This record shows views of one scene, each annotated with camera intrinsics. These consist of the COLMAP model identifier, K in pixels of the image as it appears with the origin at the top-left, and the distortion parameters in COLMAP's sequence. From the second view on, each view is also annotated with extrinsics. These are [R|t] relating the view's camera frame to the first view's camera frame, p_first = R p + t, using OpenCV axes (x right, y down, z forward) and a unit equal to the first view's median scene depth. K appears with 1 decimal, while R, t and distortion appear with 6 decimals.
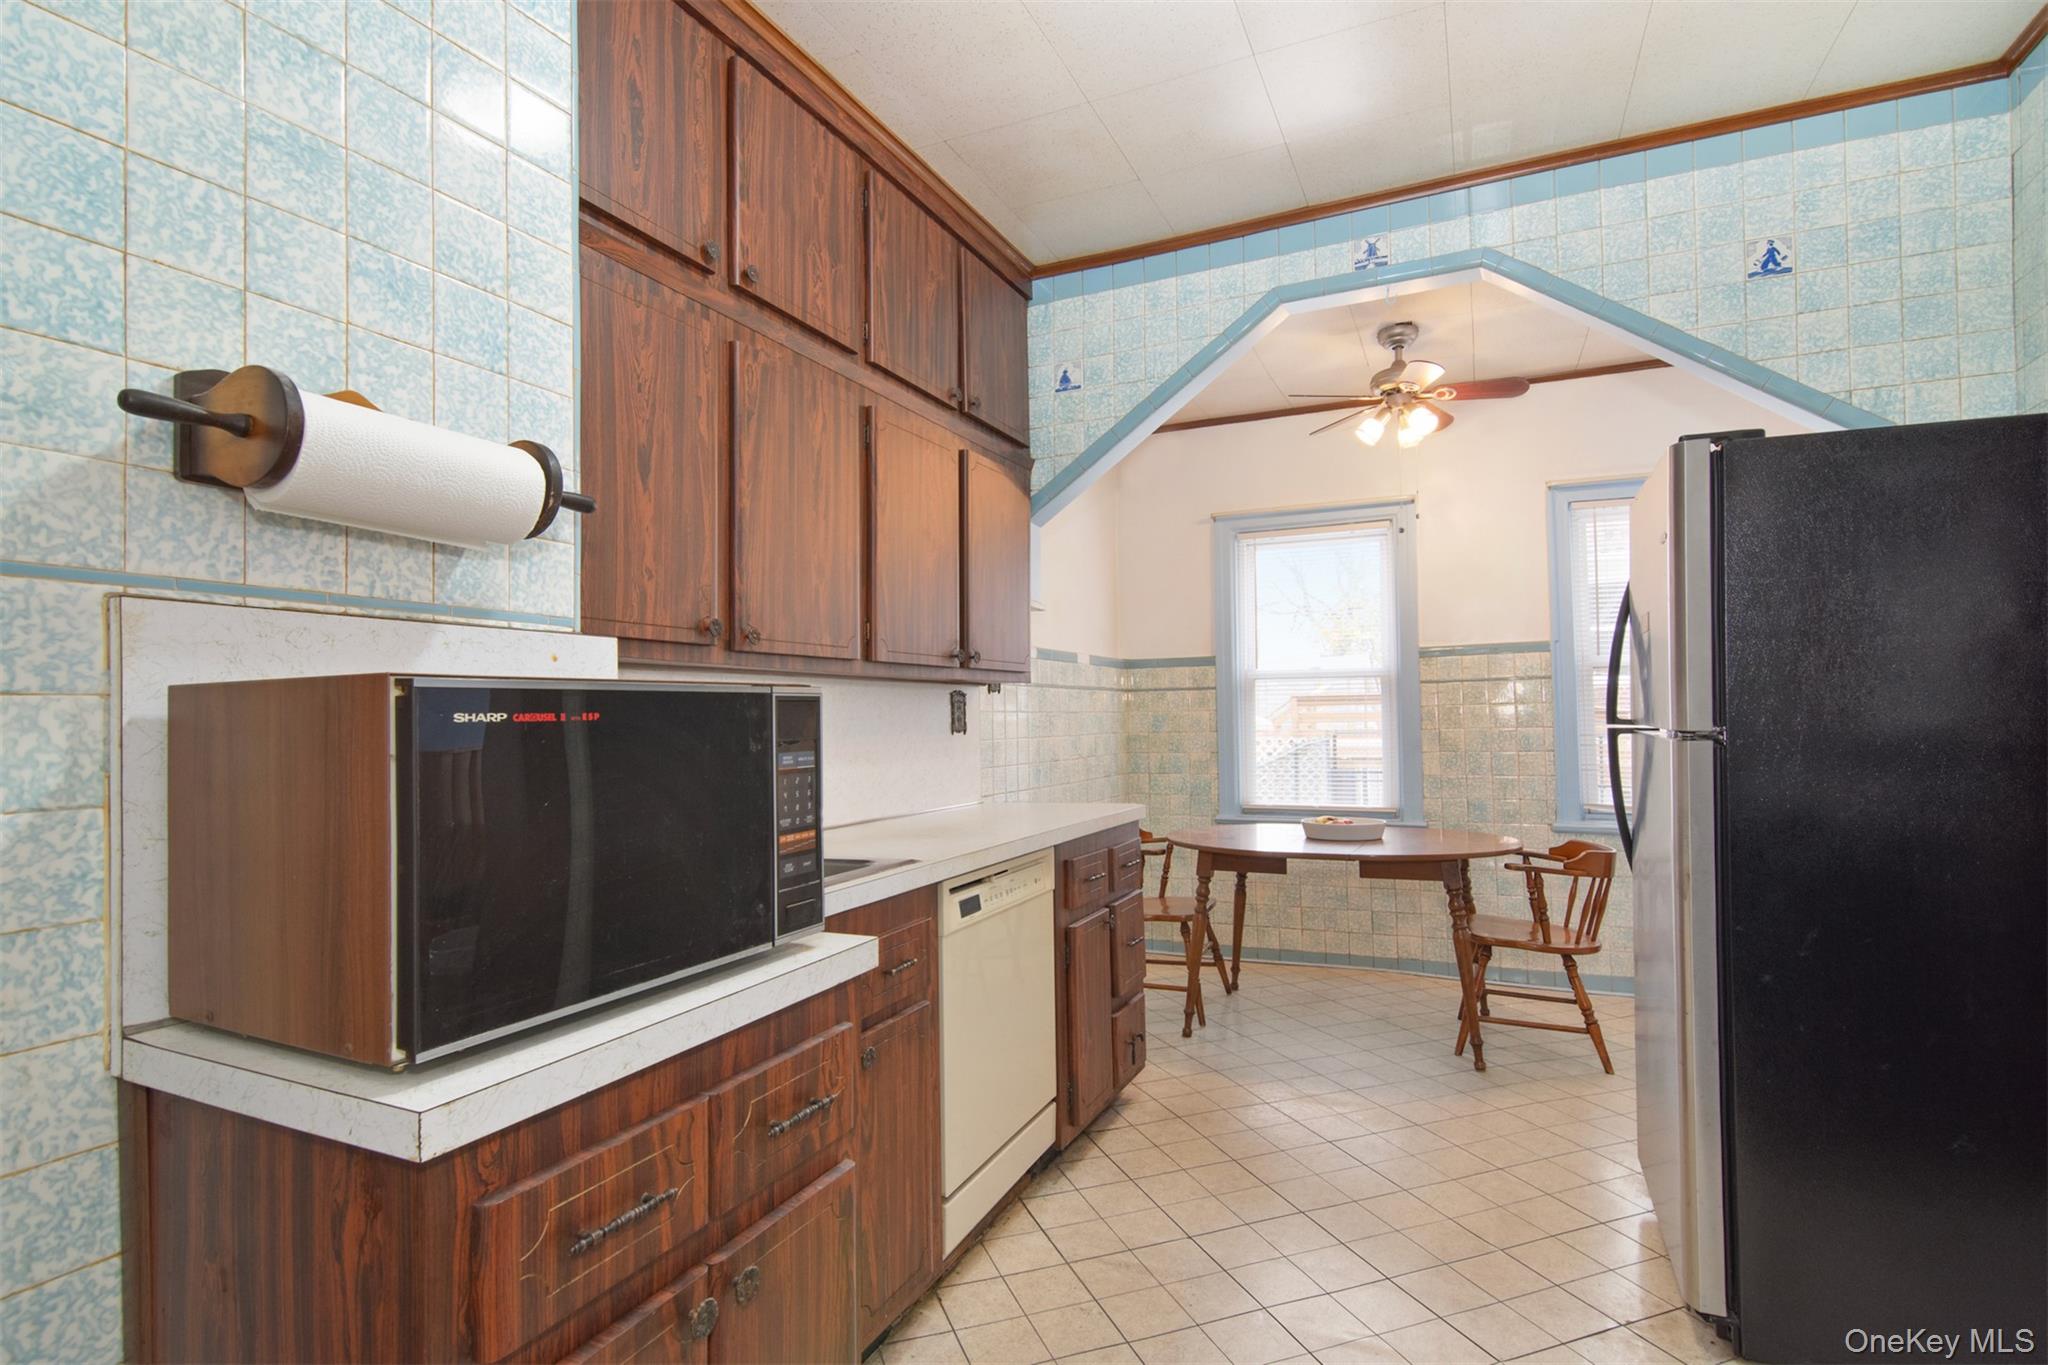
lens RADIAL K [[1034.7, 0, 1019.6], [0, 1034.7, 687.7], [0, 0, 1]] dist [0.048078, -0.032883]
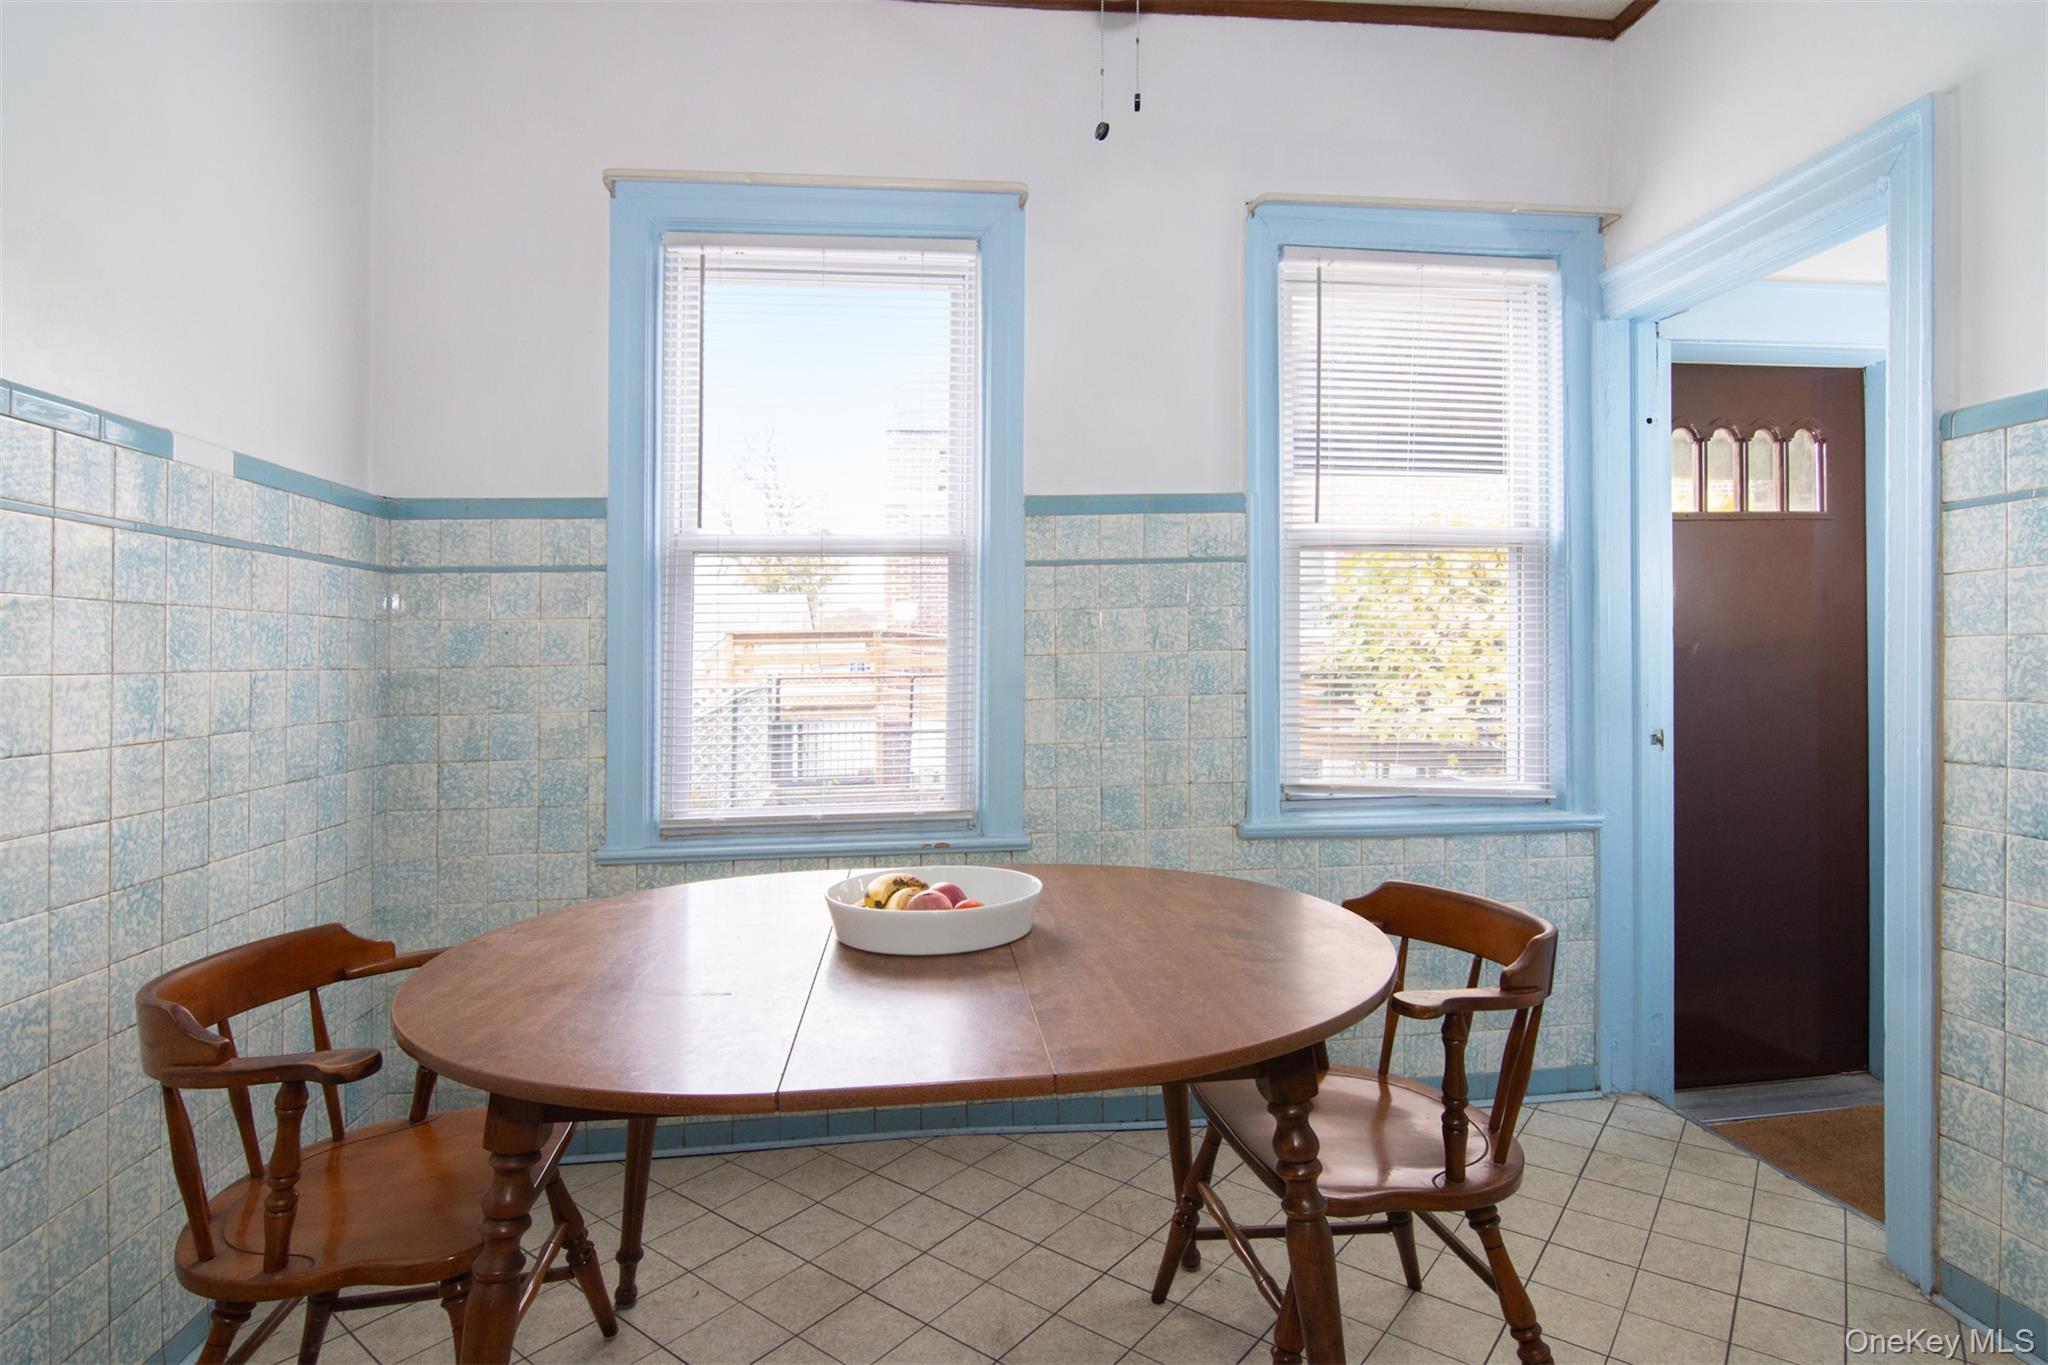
lens RADIAL K [[1245.0, 0, 1137.5], [0, 1245.0, 586.9], [0, 0, 1]] dist [-0.030598, 0.040927]
pose [[0.837923, 0.030530, 0.544933, 0.136875], [-0.013969, 0.999307, -0.034507, 0.036886], [-0.545609, 0.021302, 0.837769, 0.641950]]
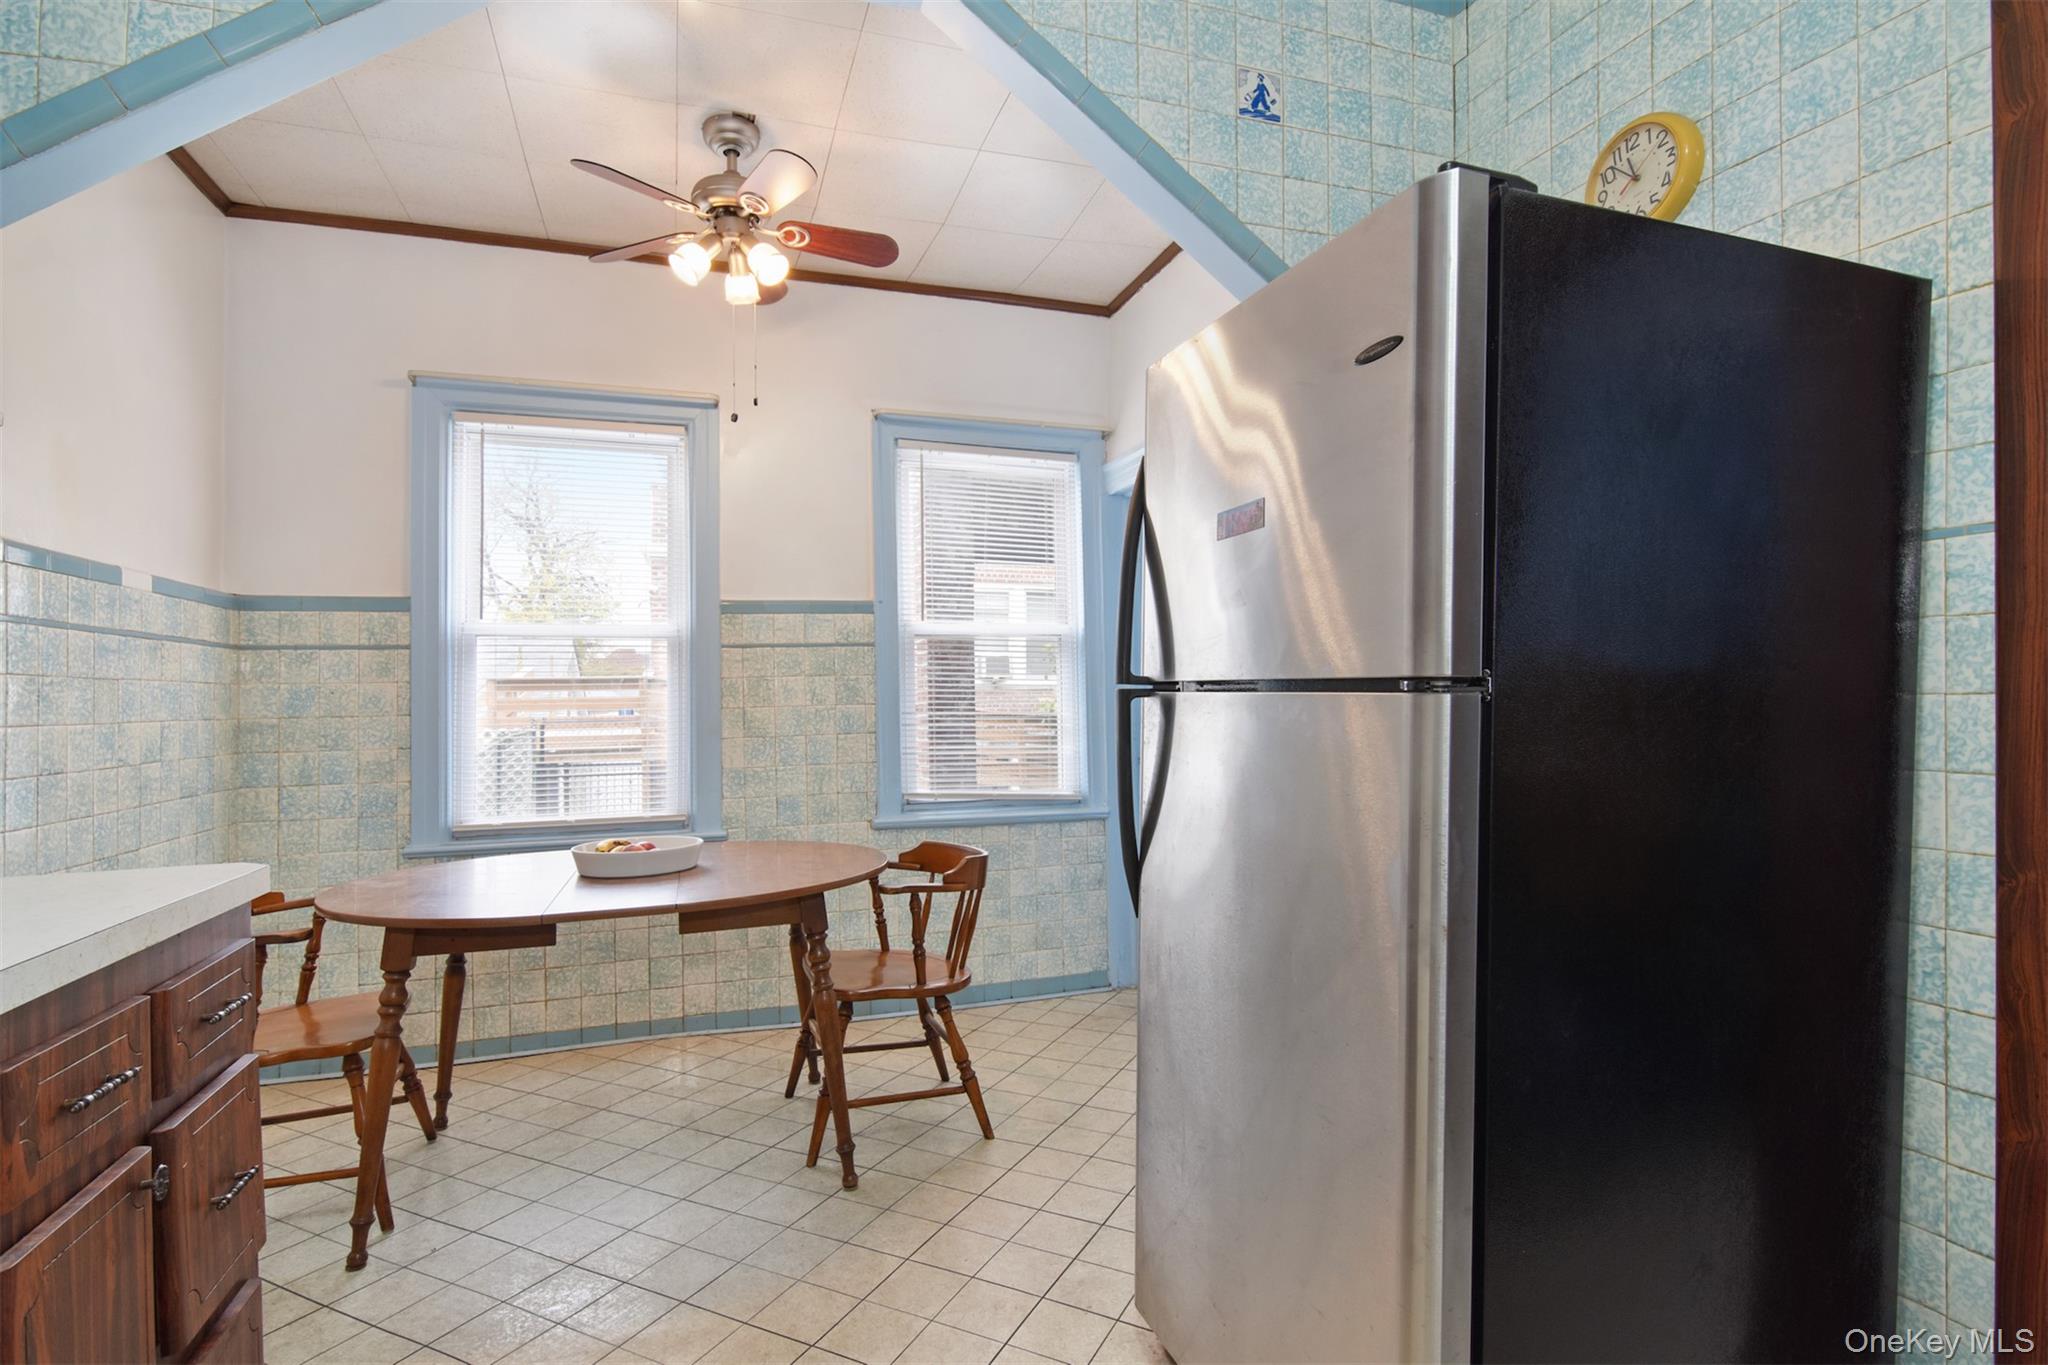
lens RADIAL K [[1113.3, 0, 1102.9], [0, 1113.3, 678.9], [0, 0, 1]] dist [-0.002388, -0.008183]
pose [[0.722668, 0.013527, 0.691063, 0.039453], [-0.016811, 0.999857, -0.001992, 0.021726], [-0.690991, -0.010177, 0.722792, 0.323481]]
